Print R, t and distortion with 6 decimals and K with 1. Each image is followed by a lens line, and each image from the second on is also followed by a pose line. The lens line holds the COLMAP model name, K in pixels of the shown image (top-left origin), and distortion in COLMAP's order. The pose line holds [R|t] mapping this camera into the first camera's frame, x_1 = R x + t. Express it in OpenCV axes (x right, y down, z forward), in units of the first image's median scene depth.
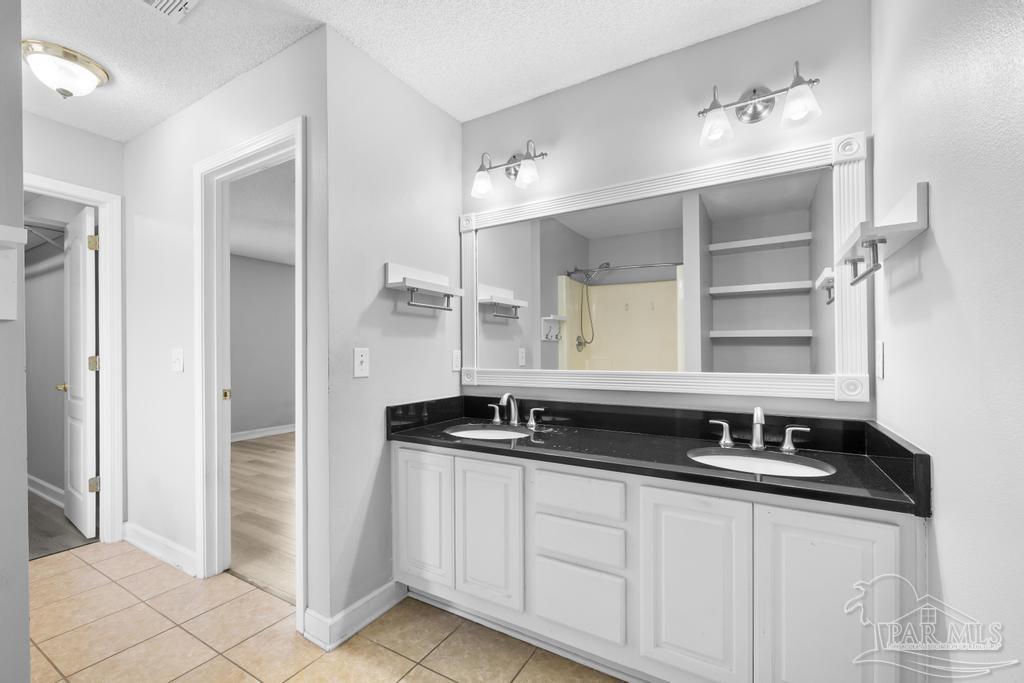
lens RADIAL K [[431.6, 0, 508.5], [0, 431.6, 357.9], [0, 0, 1]] dist [-0.002245, -0.000188]
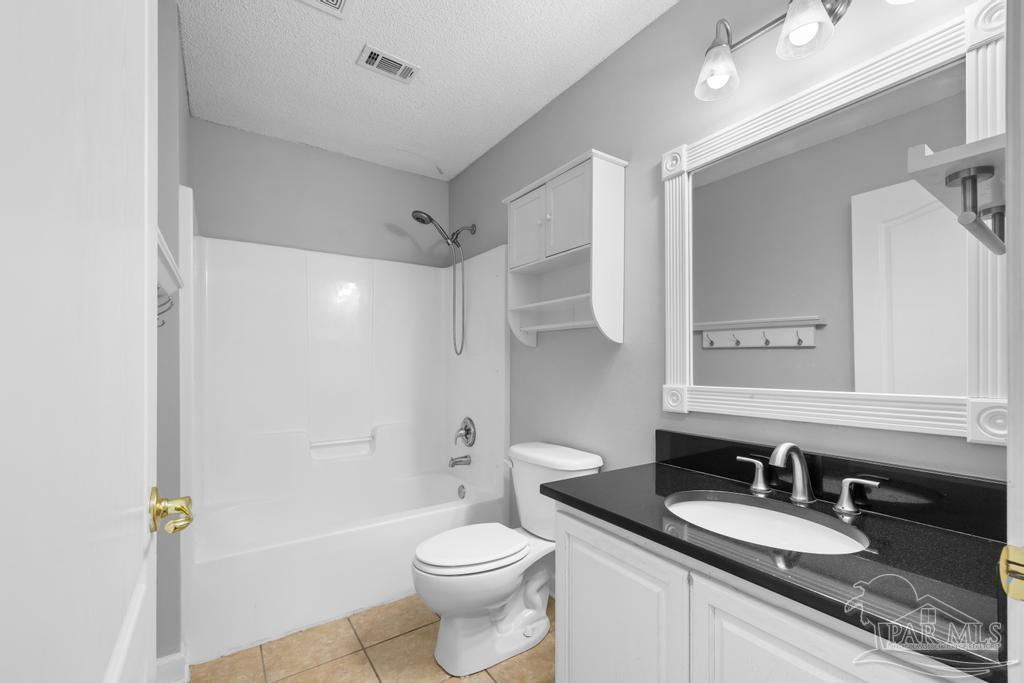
lens RADIAL K [[431.6, 0, 508.5], [0, 431.6, 357.9], [0, 0, 1]] dist [-0.002245, -0.000188]
pose [[0.931040, -0.006908, -0.364853, -0.094582], [-0.000265, 0.999808, -0.019605, -0.005999], [0.364918, 0.018349, 0.930859, 0.314109]]
